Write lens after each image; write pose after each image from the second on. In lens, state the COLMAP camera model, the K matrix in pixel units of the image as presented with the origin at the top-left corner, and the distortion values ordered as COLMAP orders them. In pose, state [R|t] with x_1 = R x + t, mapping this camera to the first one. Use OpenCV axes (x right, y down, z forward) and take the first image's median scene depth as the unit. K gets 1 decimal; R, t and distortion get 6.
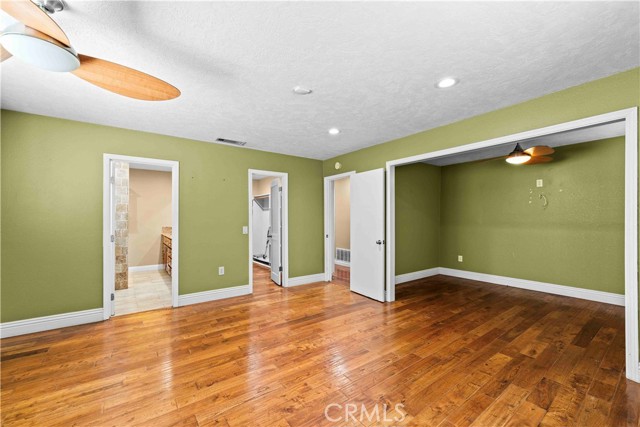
lens RADIAL K [[260.6, 0, 317.7], [0, 260.6, 214.6], [0, 0, 1]] dist [-0.001525, -0.000239]
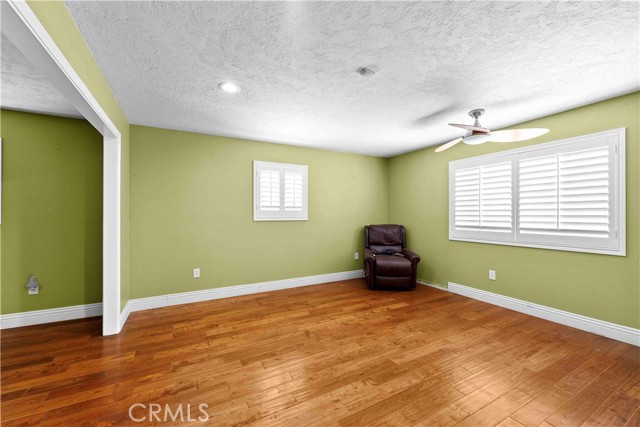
lens RADIAL K [[260.6, 0, 317.7], [0, 260.6, 214.6], [0, 0, 1]] dist [-0.001525, -0.000239]
pose [[-0.992362, 0.001617, 0.123351, 0.002935], [0.000732, 0.999974, -0.007219, 0.024004], [-0.123359, -0.007074, -0.992337, 1.825526]]
